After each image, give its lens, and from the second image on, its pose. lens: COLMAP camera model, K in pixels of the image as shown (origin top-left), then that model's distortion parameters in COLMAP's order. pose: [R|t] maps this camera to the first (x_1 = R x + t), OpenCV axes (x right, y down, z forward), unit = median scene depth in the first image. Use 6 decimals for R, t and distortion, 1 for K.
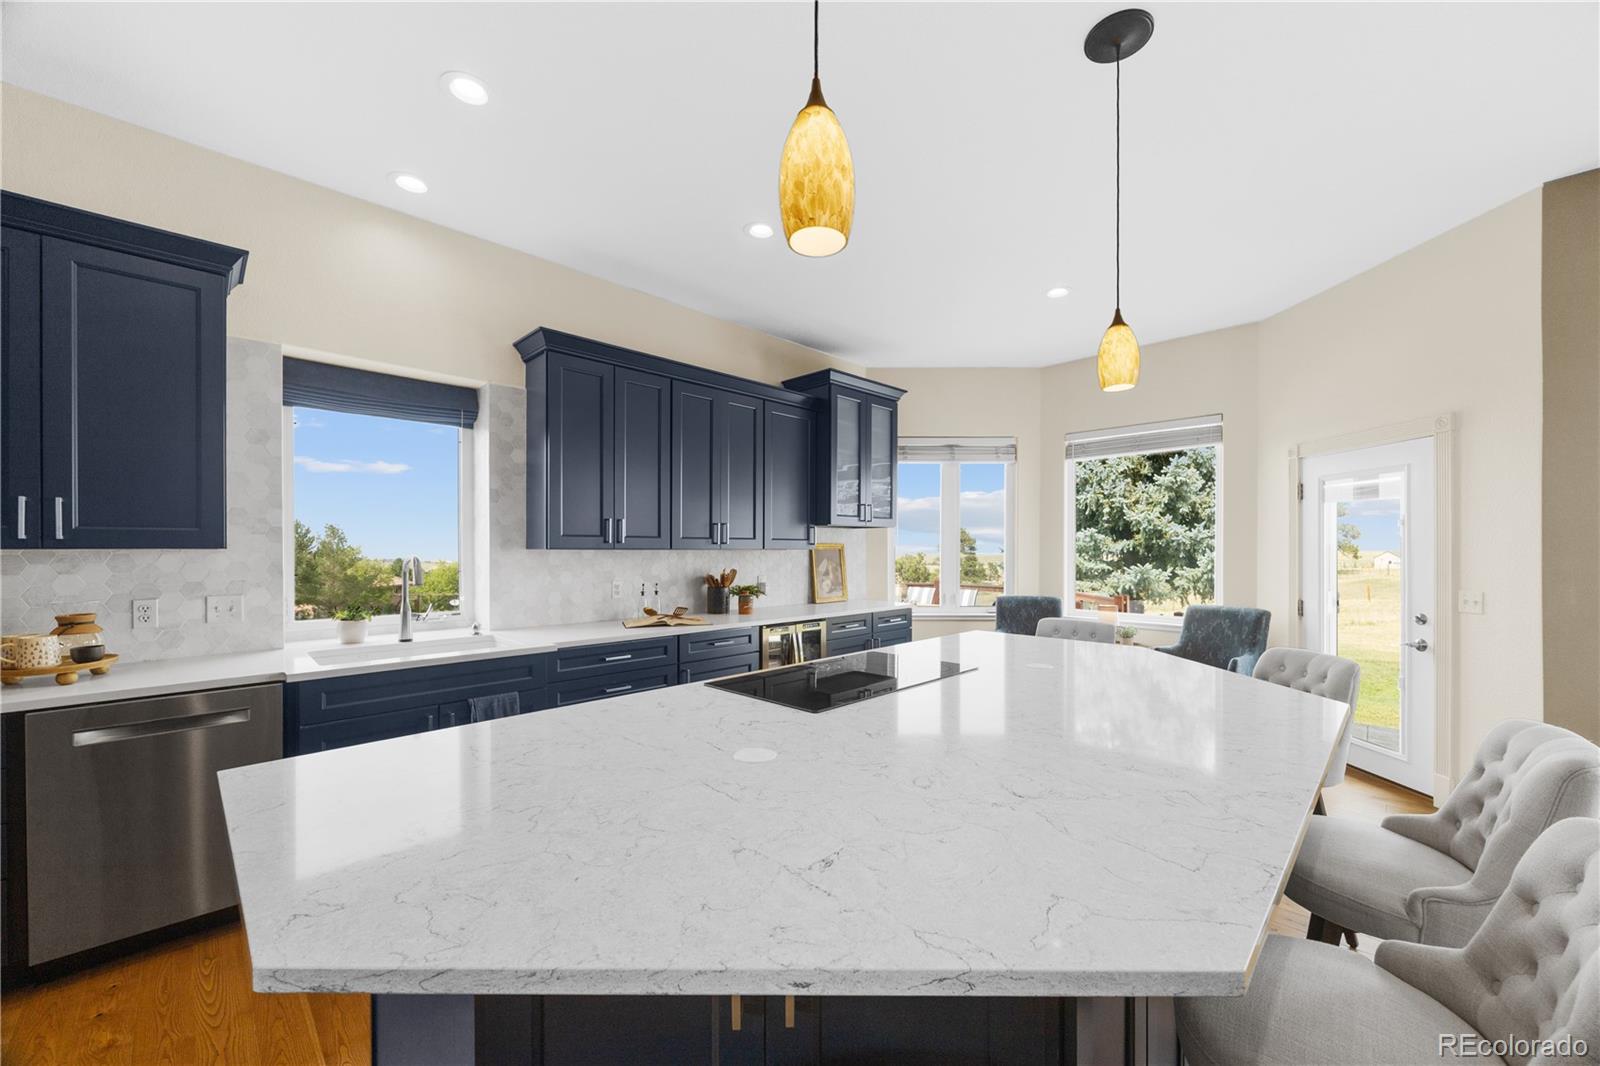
lens RADIAL K [[610.9, 0, 807.9], [0, 610.9, 542.0], [0, 0, 1]] dist [0.000031, -0.000089]
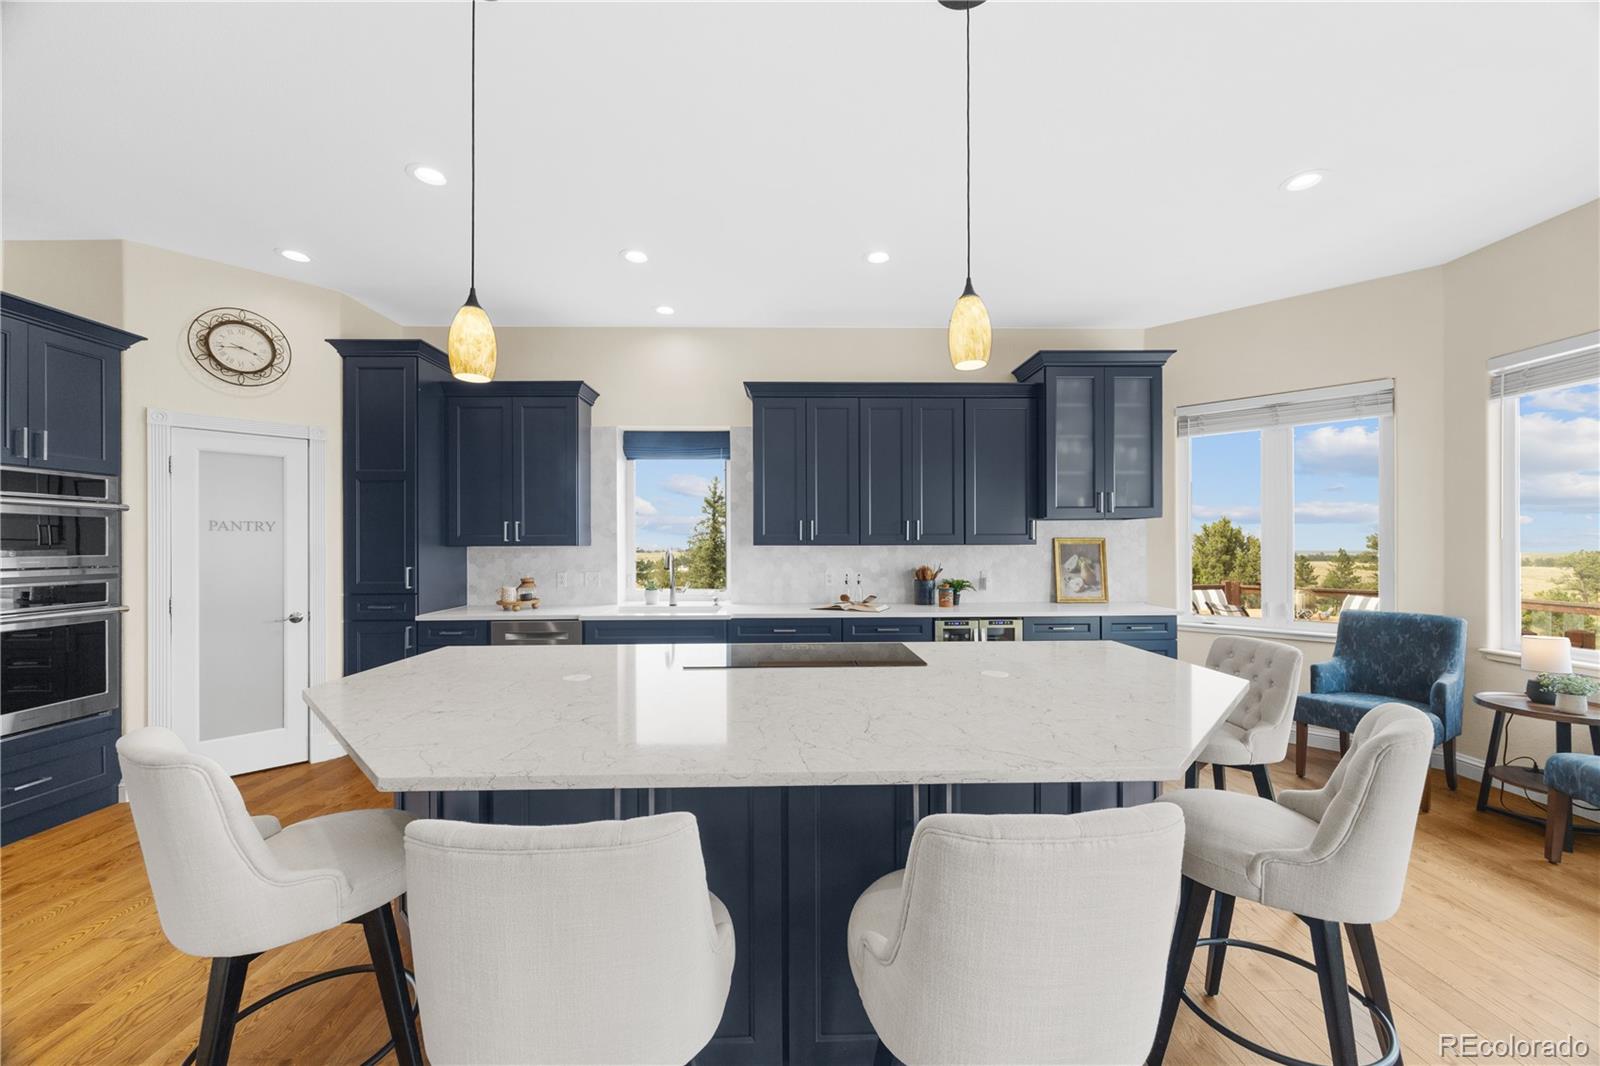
lens RADIAL K [[610.9, 0, 807.9], [0, 610.9, 542.0], [0, 0, 1]] dist [0.000031, -0.000089]
pose [[0.726812, -0.007857, -0.686792, 0.442910], [0.012022, 0.999927, 0.001283, 0.002932], [0.686731, -0.009189, 0.726853, 0.077991]]
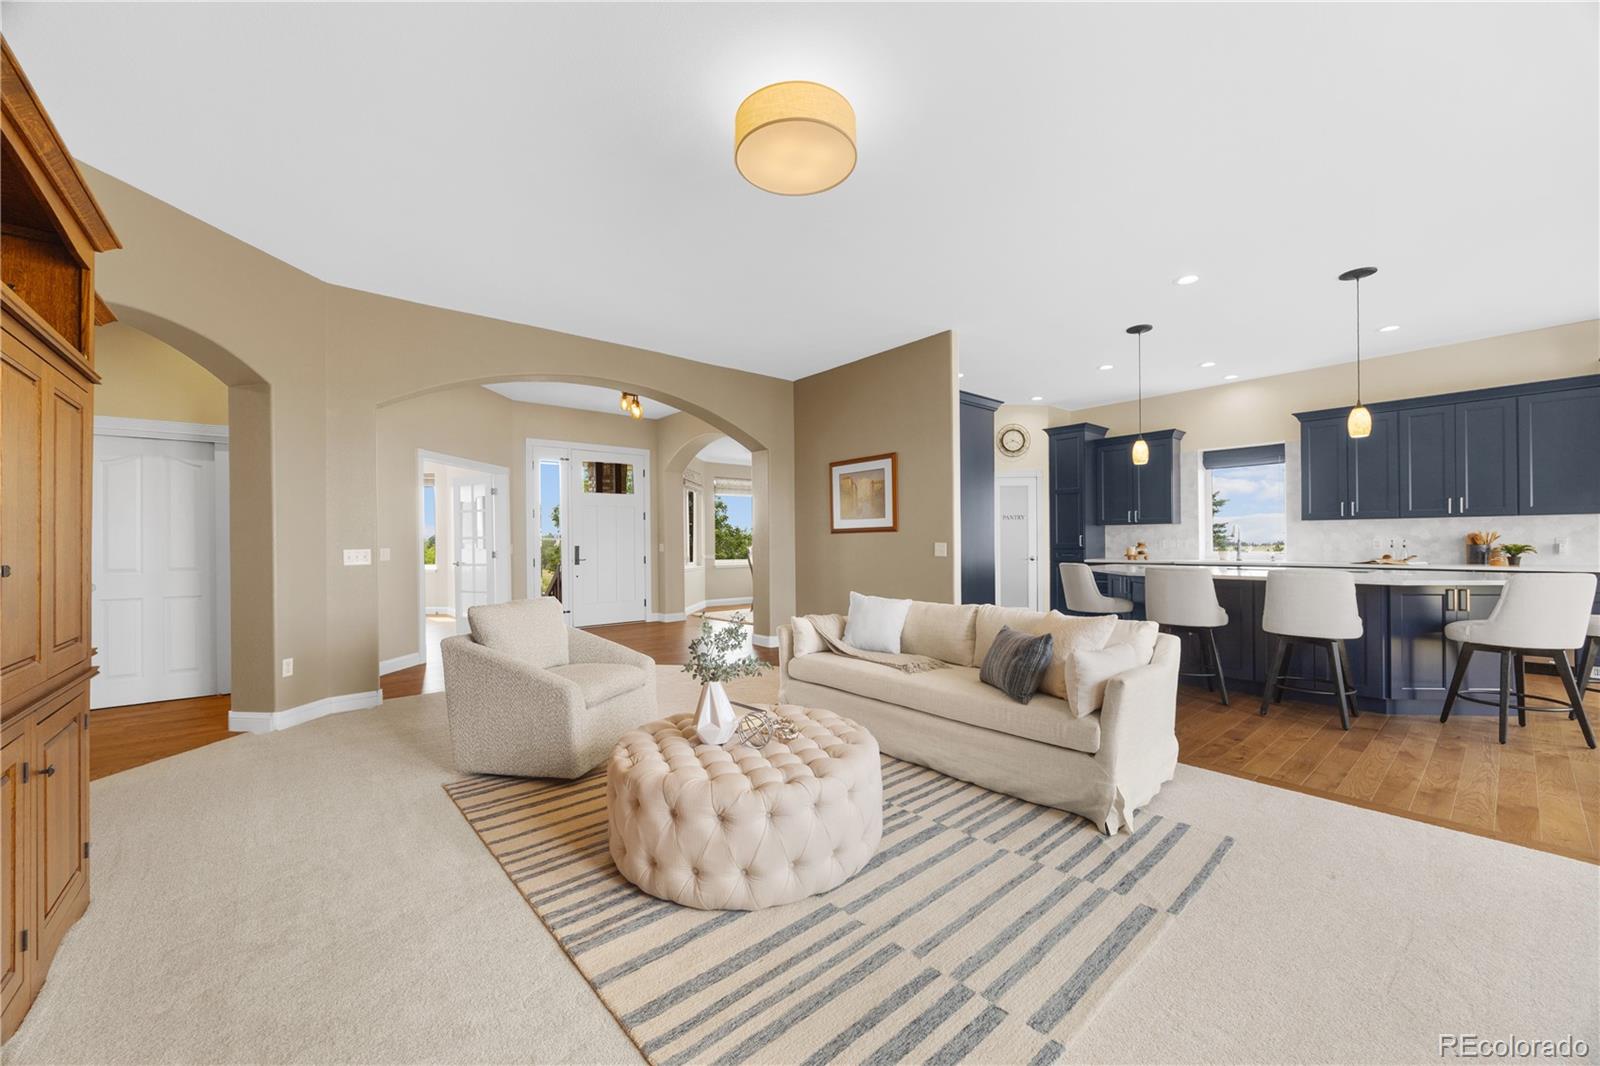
lens RADIAL K [[608.2, 0, 799.8], [0, 608.2, 541.3], [0, 0, 1]] dist [-0.000593, -0.005495]
pose [[-0.083694, -0.001971, -0.996490, 1.282928], [0.019002, 0.999813, -0.003573, 0.042561], [0.996310, -0.019234, -0.083641, -0.361589]]
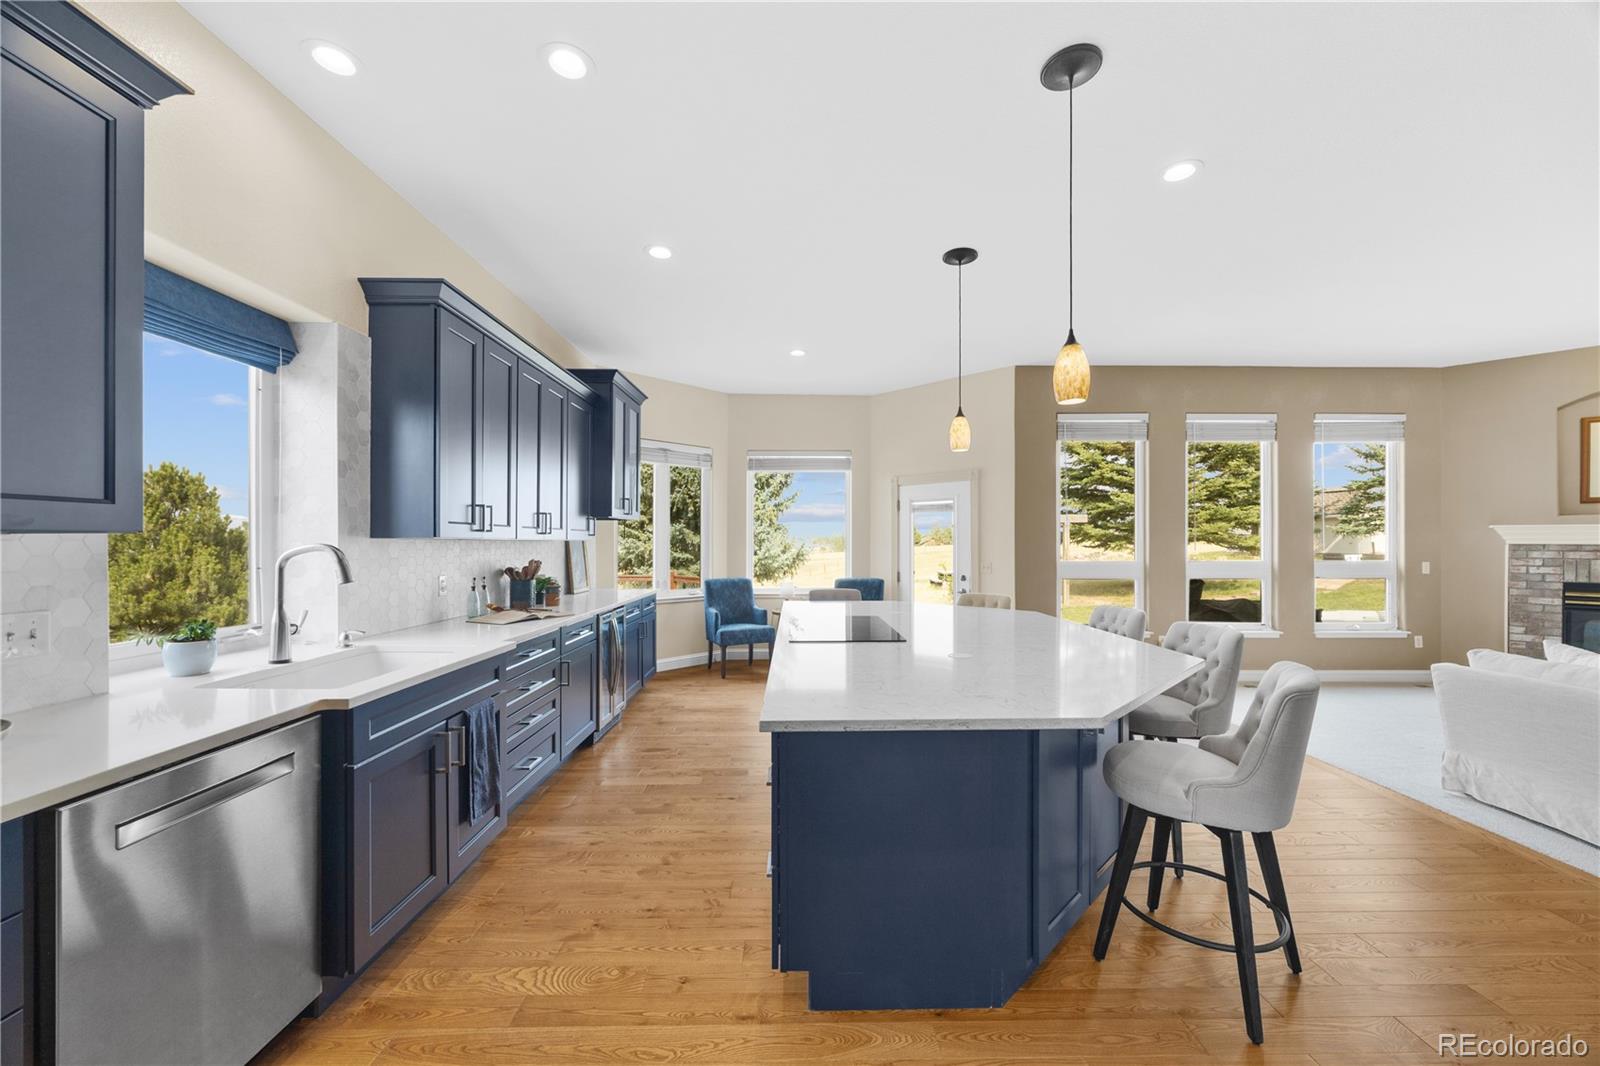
lens RADIAL K [[598.2, 0, 806.2], [0, 598.2, 538.2], [0, 0, 1]] dist [0.000471, 0.000131]
pose [[0.705431, 0.005192, 0.708759, -0.491737], [-0.009483, 0.999953, 0.002114, 0.003847], [-0.708715, -0.008213, 0.705447, 0.033797]]
